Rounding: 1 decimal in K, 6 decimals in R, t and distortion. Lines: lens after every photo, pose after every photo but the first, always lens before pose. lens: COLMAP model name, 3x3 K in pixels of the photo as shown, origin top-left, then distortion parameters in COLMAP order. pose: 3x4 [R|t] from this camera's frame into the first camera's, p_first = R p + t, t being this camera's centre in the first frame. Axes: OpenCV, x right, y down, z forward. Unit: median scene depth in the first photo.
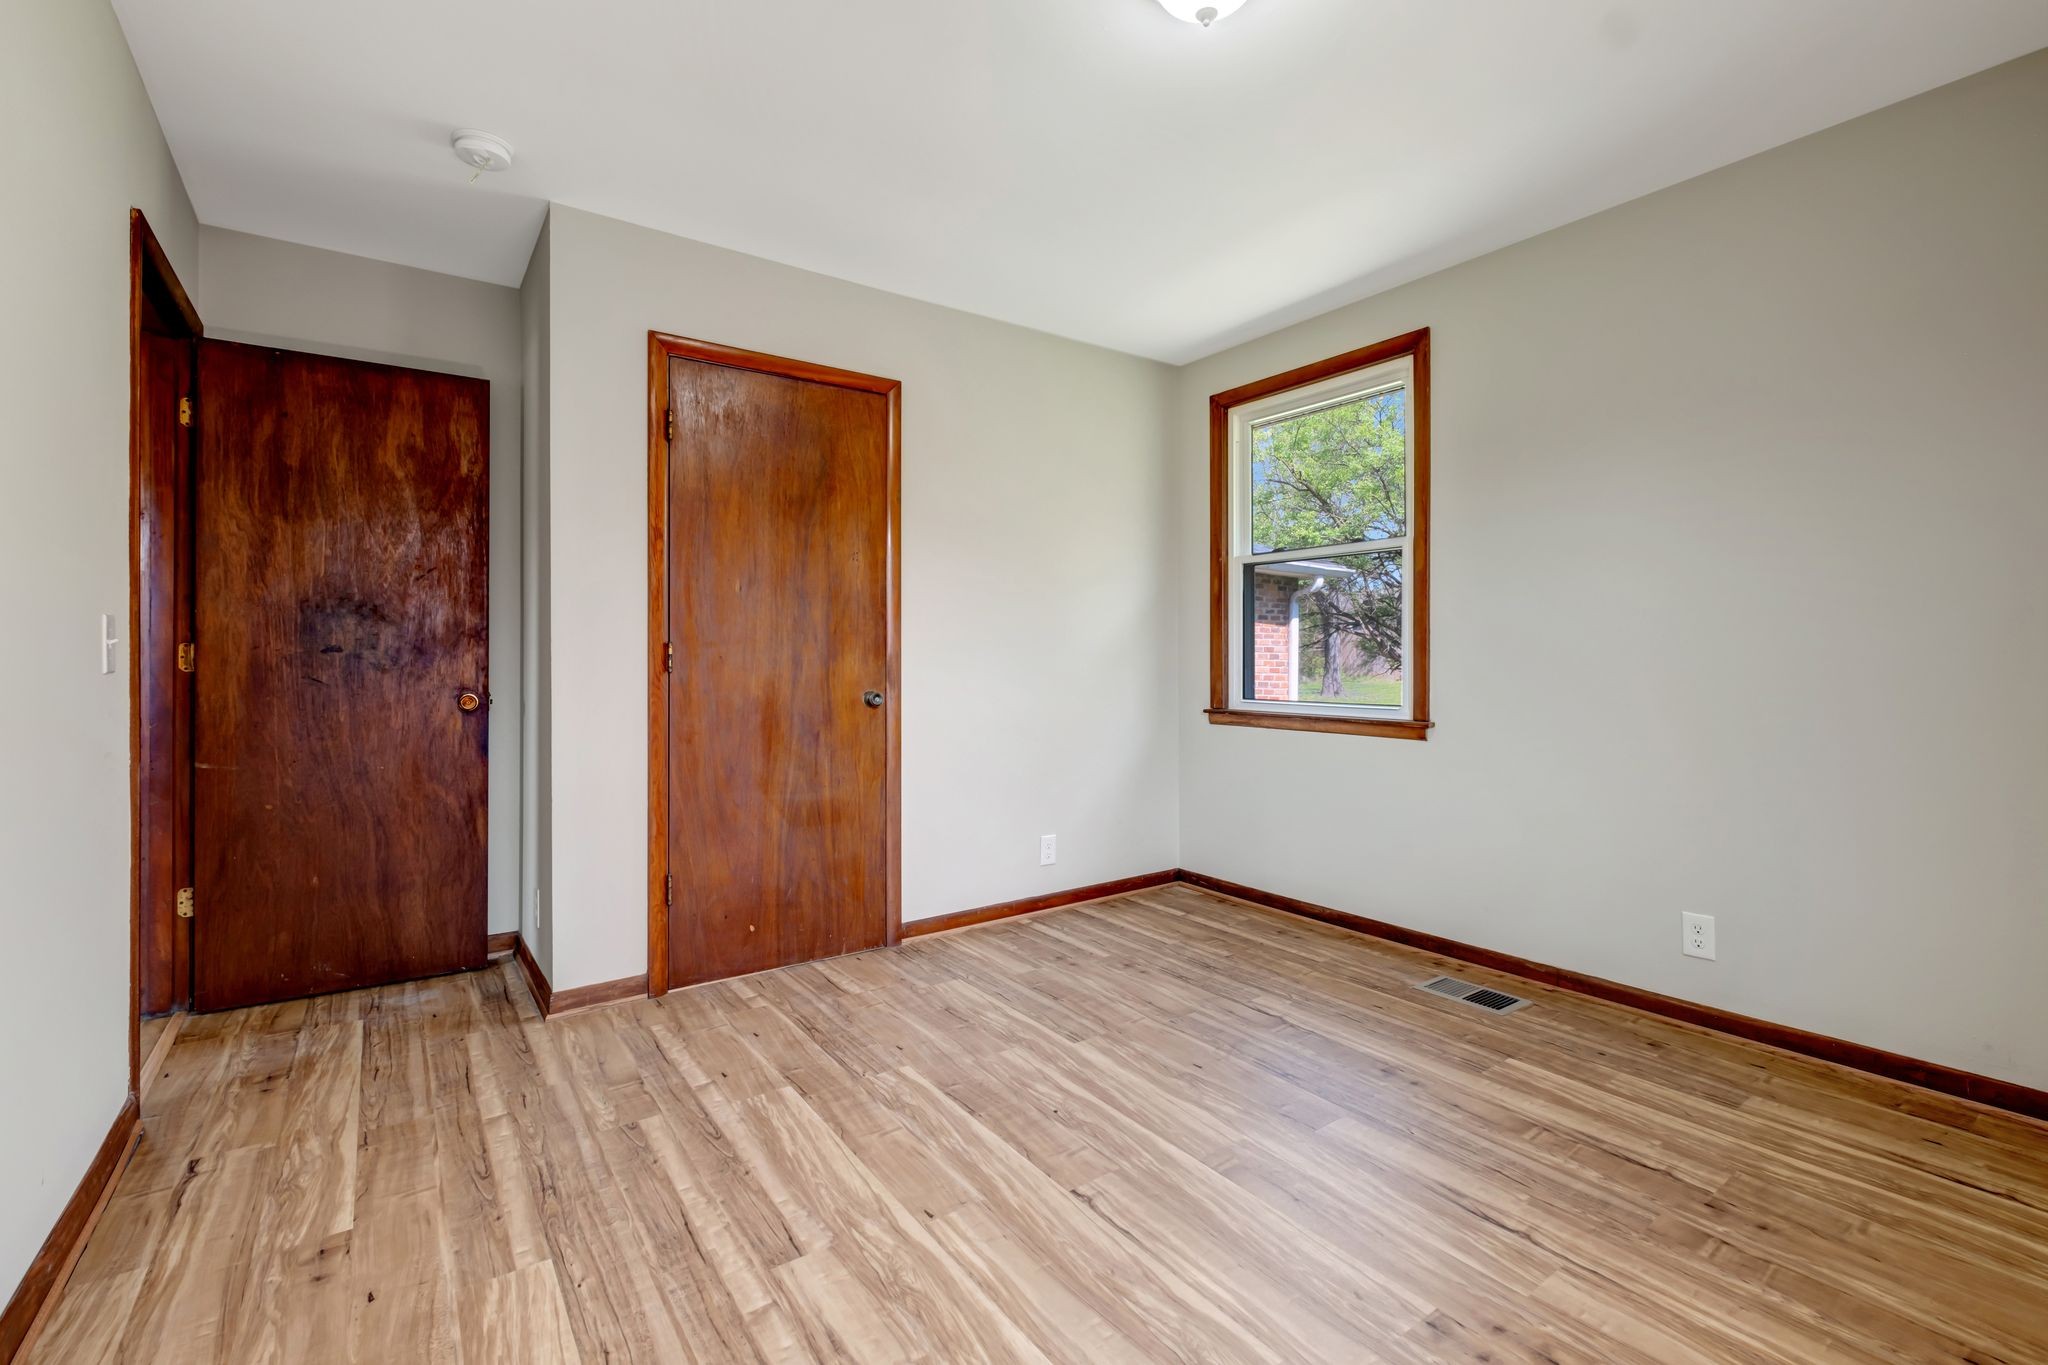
lens RADIAL K [[890.0, 0, 1022.7], [0, 890.0, 666.3], [0, 0, 1]] dist [0.005208, -0.003630]
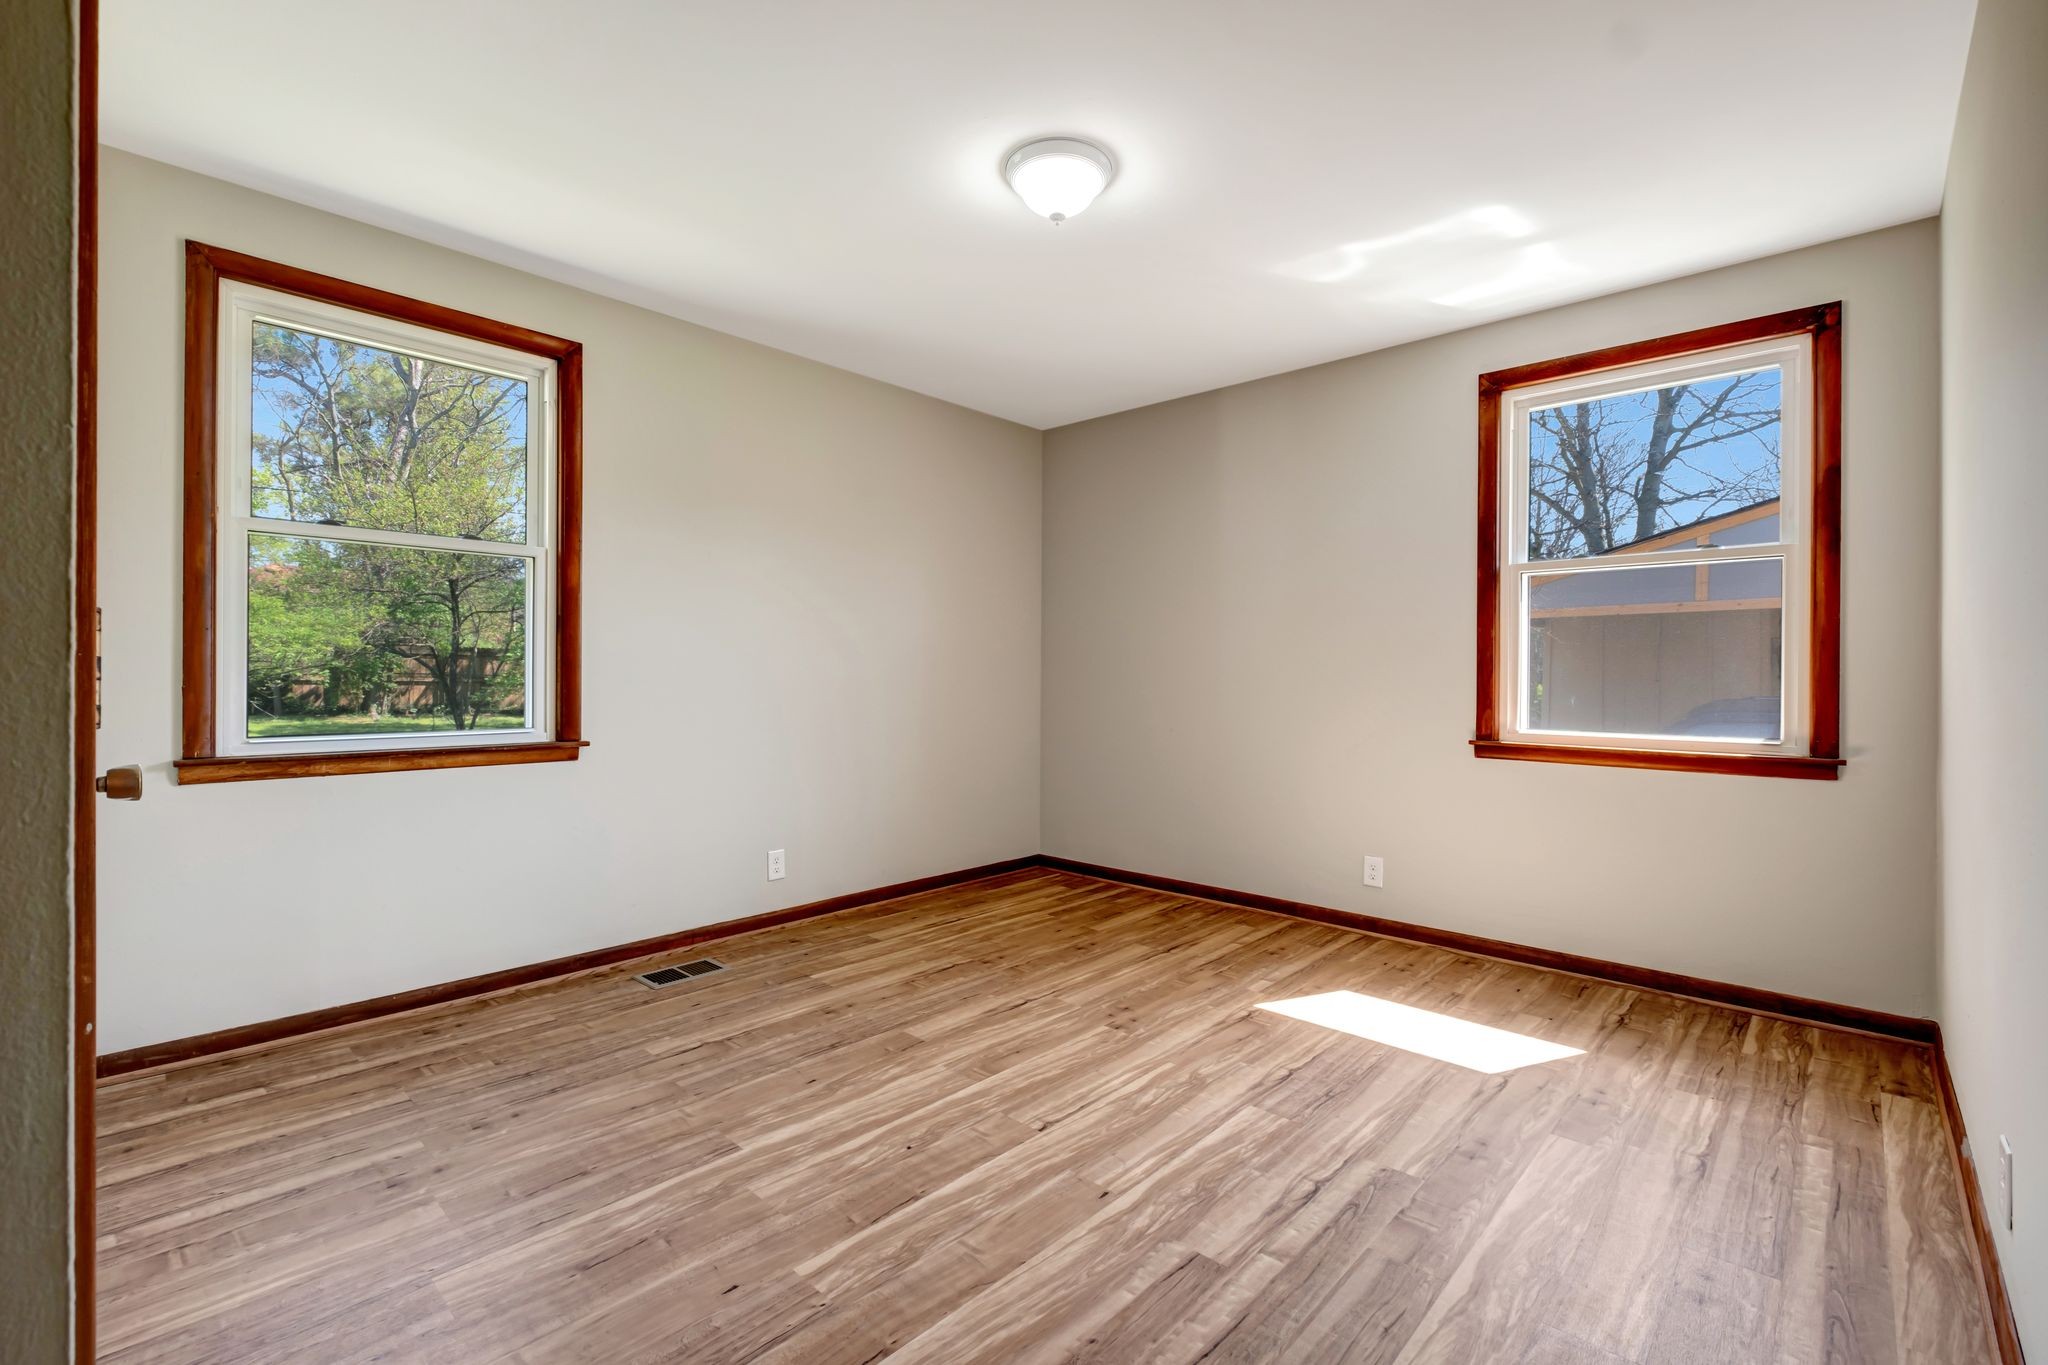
lens RADIAL K [[890.0, 0, 1022.2], [0, 890.0, 690.8], [0, 0, 1]] dist [0.005208, -0.003630]
pose [[-0.195482, -0.012816, 0.980624, -0.892924], [0.005396, 0.999885, 0.014143, -0.007363], [-0.980692, 0.008056, -0.195390, 1.026315]]
